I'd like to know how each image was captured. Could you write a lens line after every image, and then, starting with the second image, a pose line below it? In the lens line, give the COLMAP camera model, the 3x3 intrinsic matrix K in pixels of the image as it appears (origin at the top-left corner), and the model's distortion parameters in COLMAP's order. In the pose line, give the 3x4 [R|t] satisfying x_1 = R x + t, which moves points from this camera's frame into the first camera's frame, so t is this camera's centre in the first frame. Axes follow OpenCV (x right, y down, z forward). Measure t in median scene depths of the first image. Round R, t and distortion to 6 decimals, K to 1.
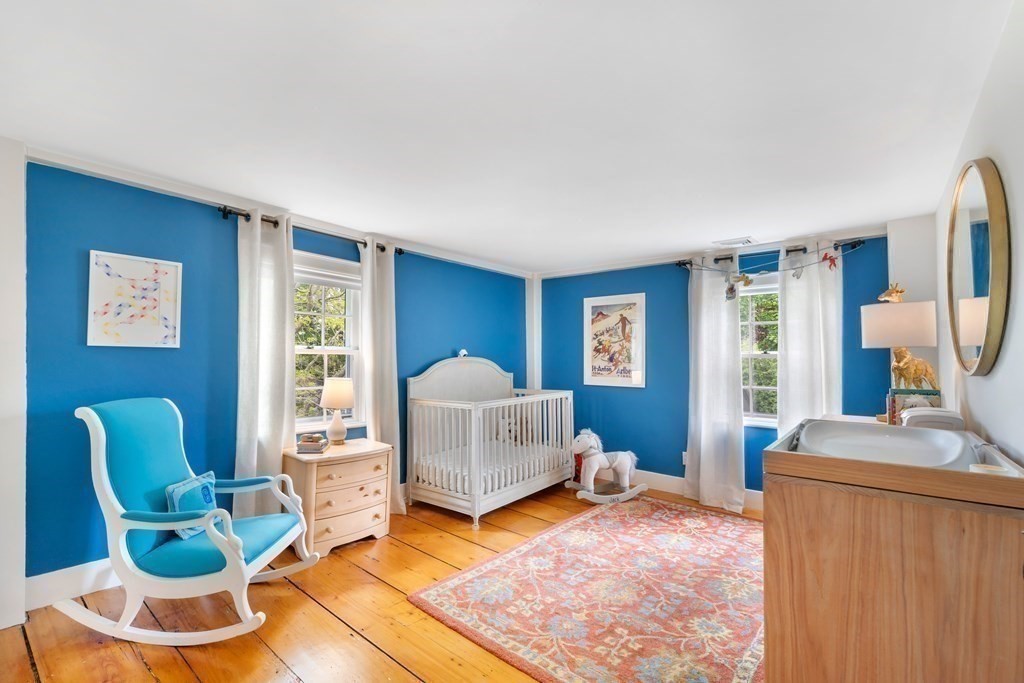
lens RADIAL K [[451.1, 0, 513.8], [0, 451.1, 356.3], [0, 0, 1]] dist [-0.000732, -0.000104]
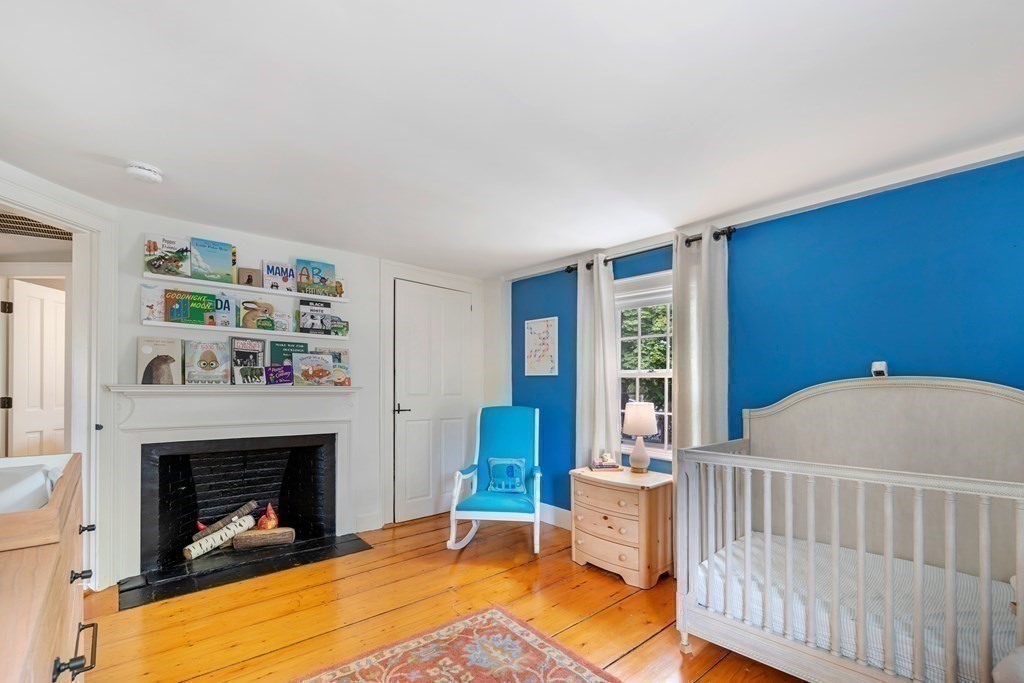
lens RADIAL K [[459.3, 0, 509.1], [0, 459.3, 386.7], [0, 0, 1]] dist [-0.000140, -0.000030]
pose [[-0.147464, -0.006746, -0.989044, 0.654812], [0.000088, 0.999977, -0.006834, 0.024421], [0.989067, -0.001095, -0.147460, 0.947895]]
